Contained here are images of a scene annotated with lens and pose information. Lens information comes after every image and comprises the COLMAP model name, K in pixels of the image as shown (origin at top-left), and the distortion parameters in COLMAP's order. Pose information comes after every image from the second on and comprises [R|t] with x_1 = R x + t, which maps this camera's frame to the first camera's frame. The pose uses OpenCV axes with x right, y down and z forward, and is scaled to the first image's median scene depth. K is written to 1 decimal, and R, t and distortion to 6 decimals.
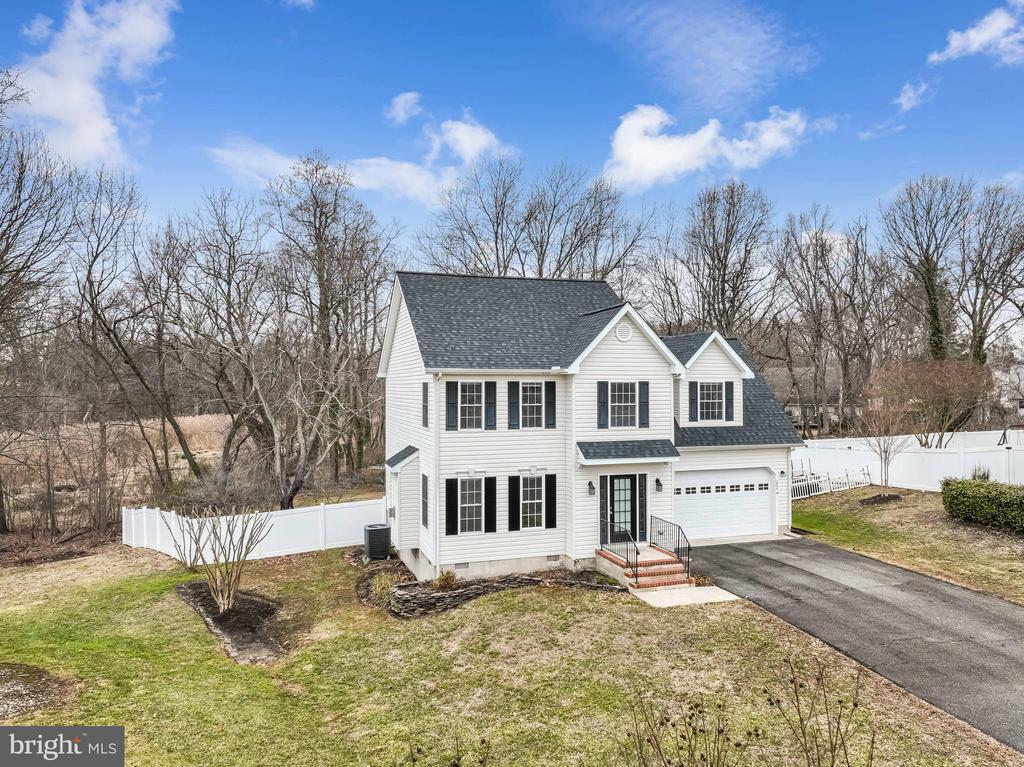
lens RADIAL K [[724.3, 0, 515.5], [0, 724.3, 383.9], [0, 0, 1]] dist [0.002466, 0.010794]
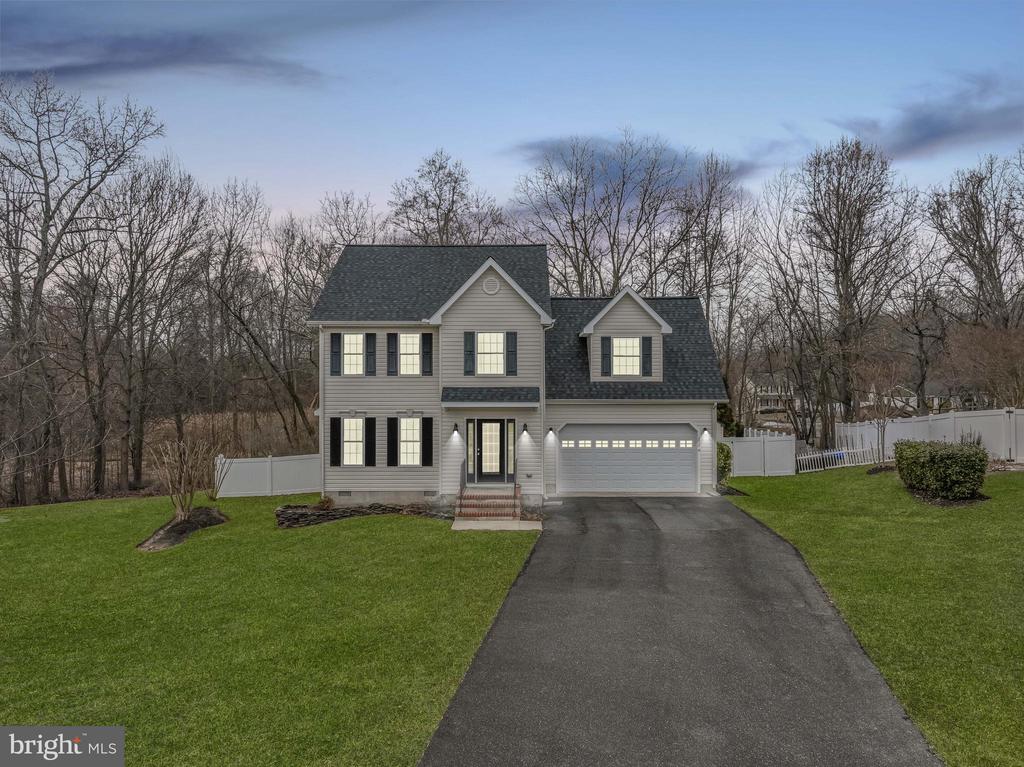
lens RADIAL K [[724.3, 0, 515.5], [0, 724.3, 383.9], [0, 0, 1]] dist [0.002466, 0.010794]
pose [[0.949360, 0.001876, -0.314183, 0.523616], [-0.001429, 0.999998, 0.001653, 0.072261], [0.314186, -0.001120, 0.949361, -0.004023]]
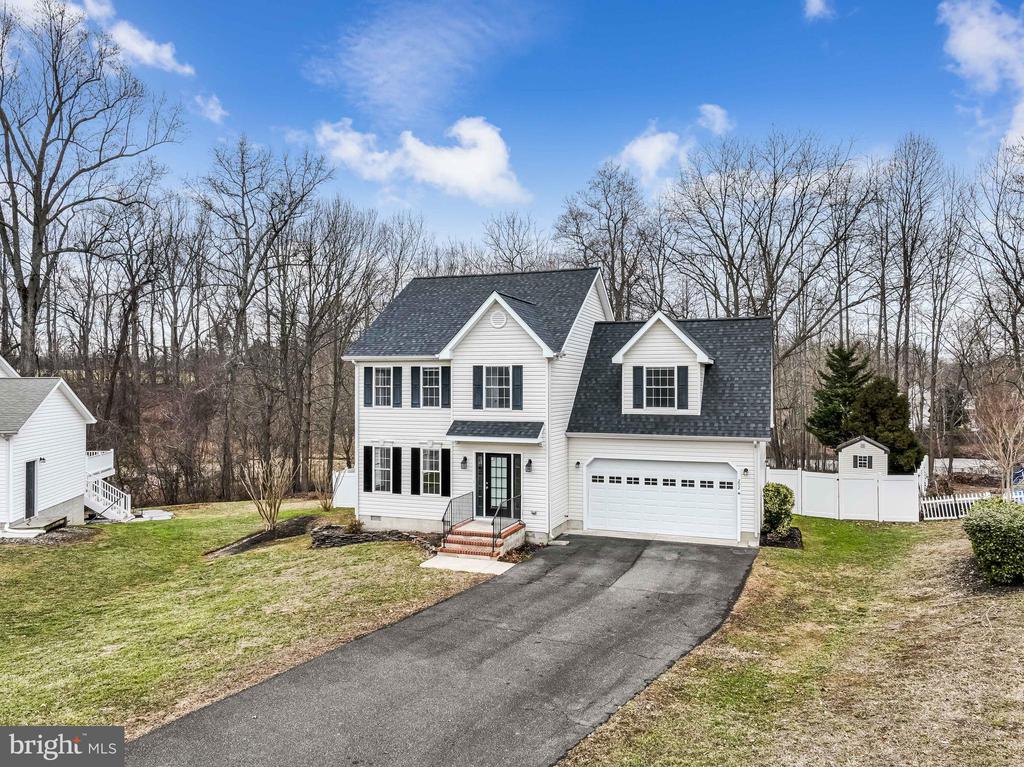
lens RADIAL K [[724.3, 0, 515.5], [0, 724.3, 383.9], [0, 0, 1]] dist [0.002466, 0.010794]
pose [[0.784376, 0.003040, -0.620278, 0.834504], [-0.002323, 0.999995, 0.001964, 0.021618], [0.620281, -0.000099, 0.784380, 0.183517]]
